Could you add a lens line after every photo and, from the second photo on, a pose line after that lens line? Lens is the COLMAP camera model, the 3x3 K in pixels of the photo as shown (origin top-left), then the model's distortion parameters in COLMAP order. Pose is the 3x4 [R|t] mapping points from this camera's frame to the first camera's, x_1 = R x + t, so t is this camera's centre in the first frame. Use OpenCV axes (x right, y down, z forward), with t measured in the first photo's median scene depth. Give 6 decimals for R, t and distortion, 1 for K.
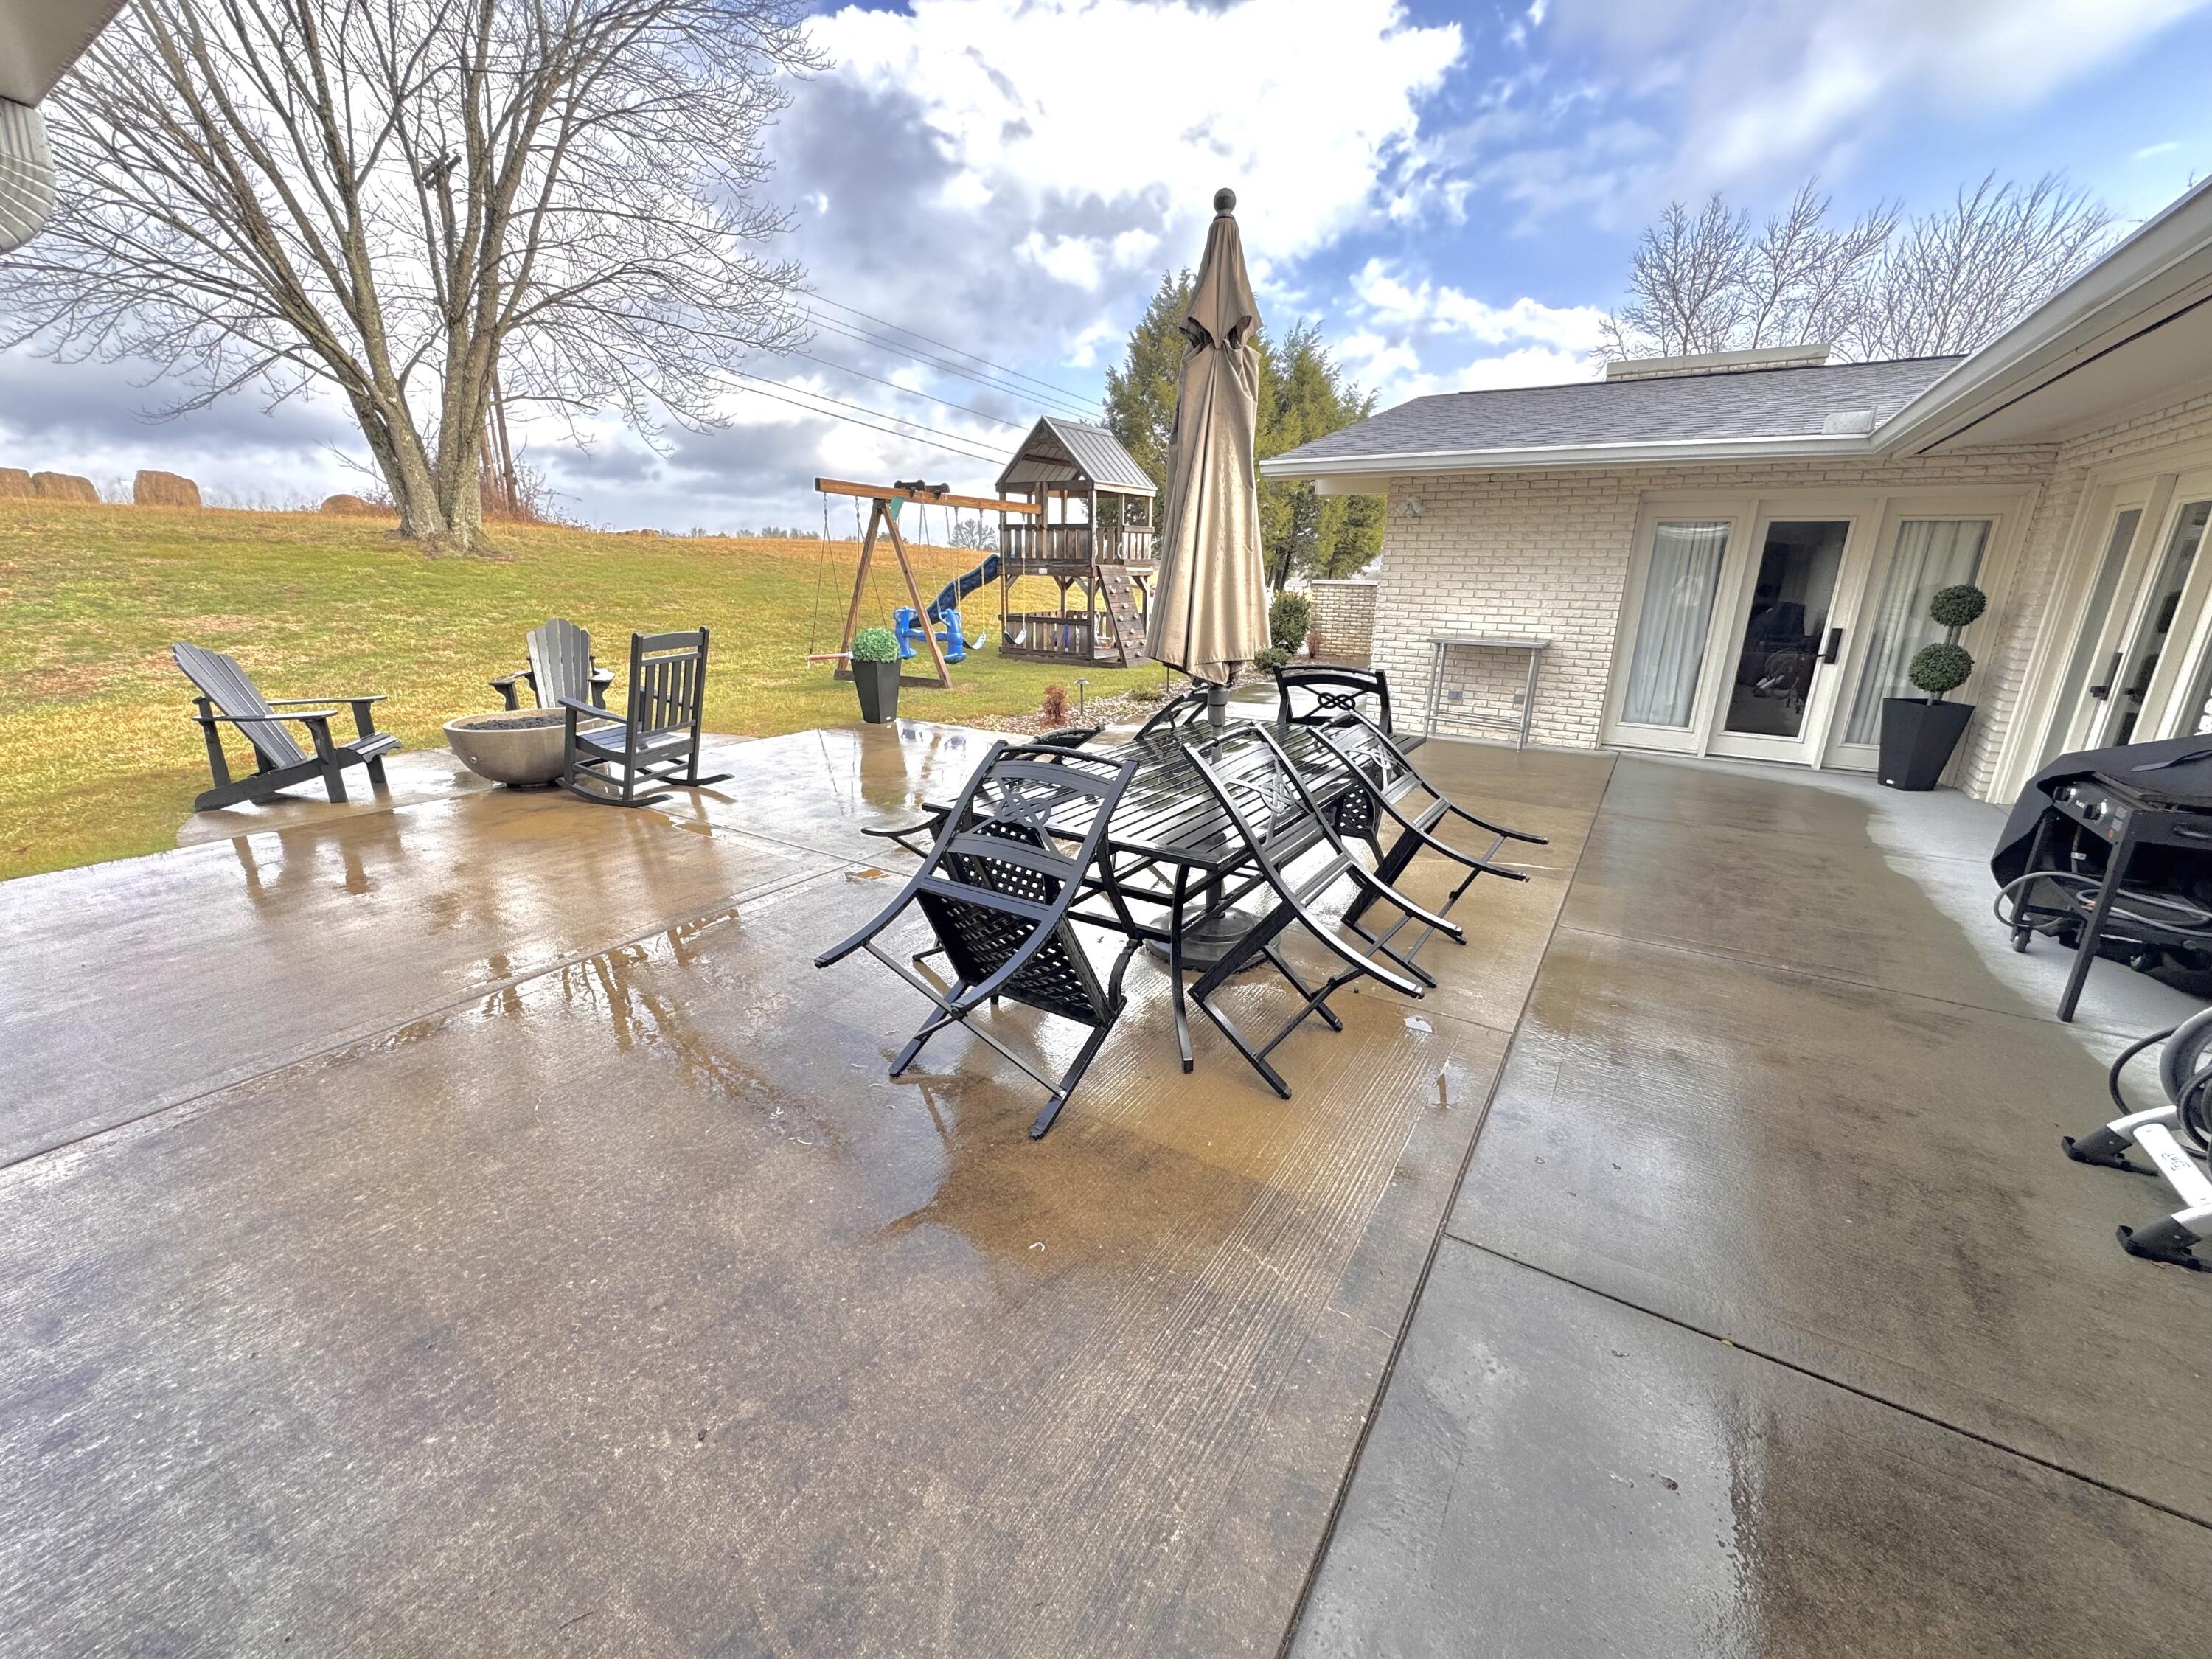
lens RADIAL K [[877.7, 0, 1103.8], [0, 877.7, 823.0], [0, 0, 1]] dist [-0.001078, 0.000150]
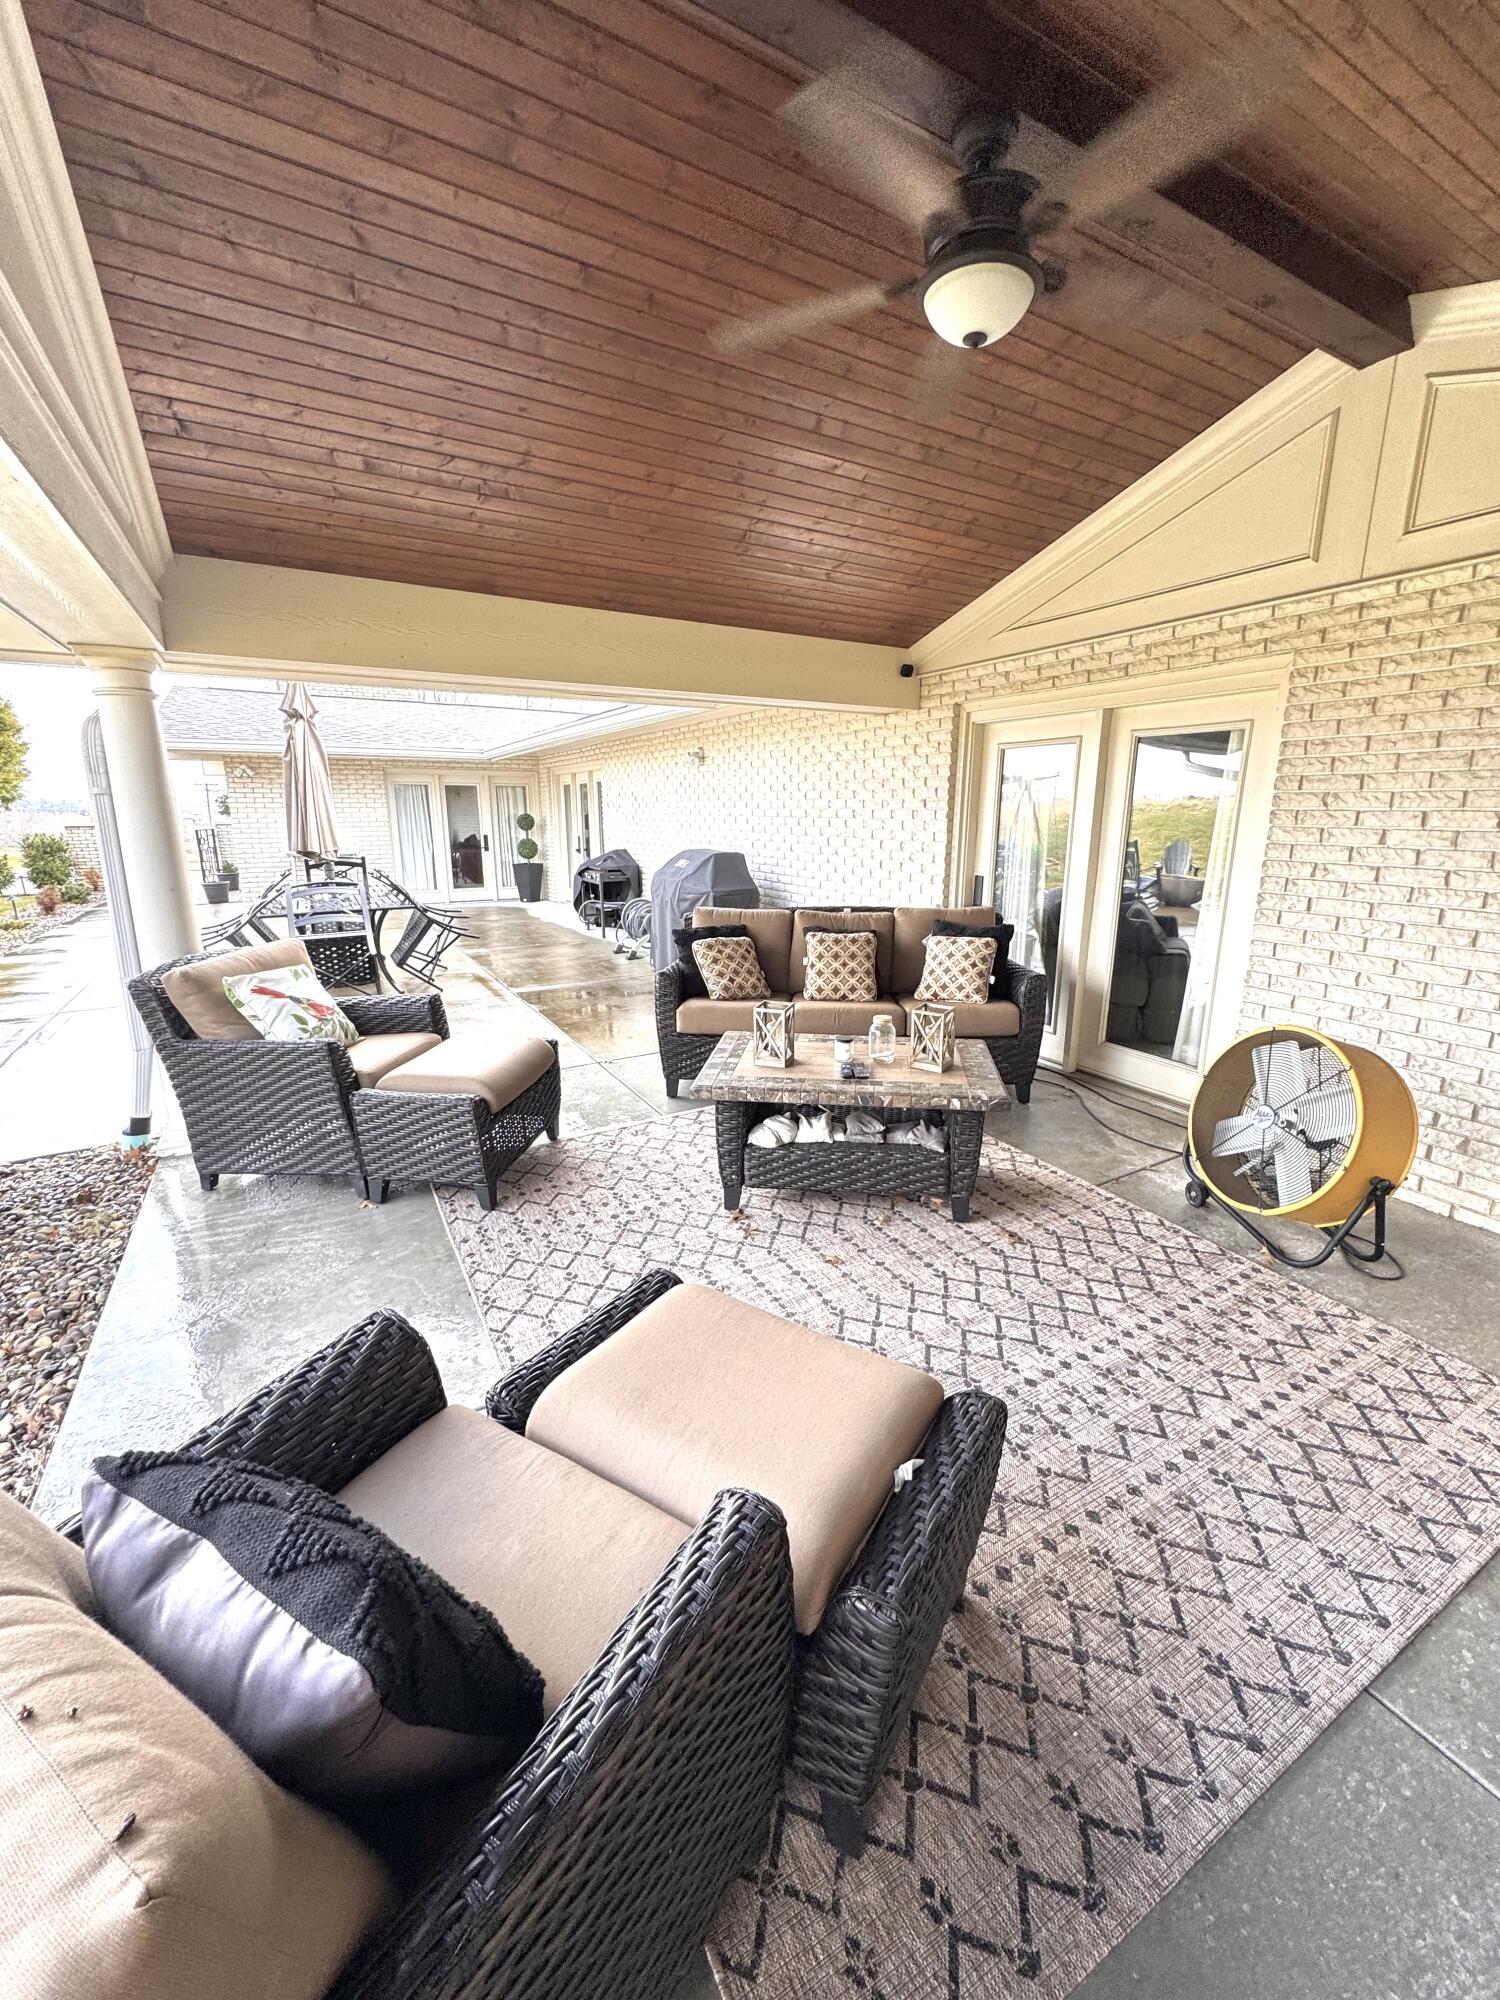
lens RADIAL K [[794.0, 0, 753.0], [0, 794.0, 996.9], [0, 0, 1]] dist [0.000094, 0.000039]
pose [[0.464522, -0.218060, 0.858294, -0.306410], [0.259947, 0.960089, 0.103235, 0.064404], [-0.846550, 0.175156, 0.502667, -0.230233]]
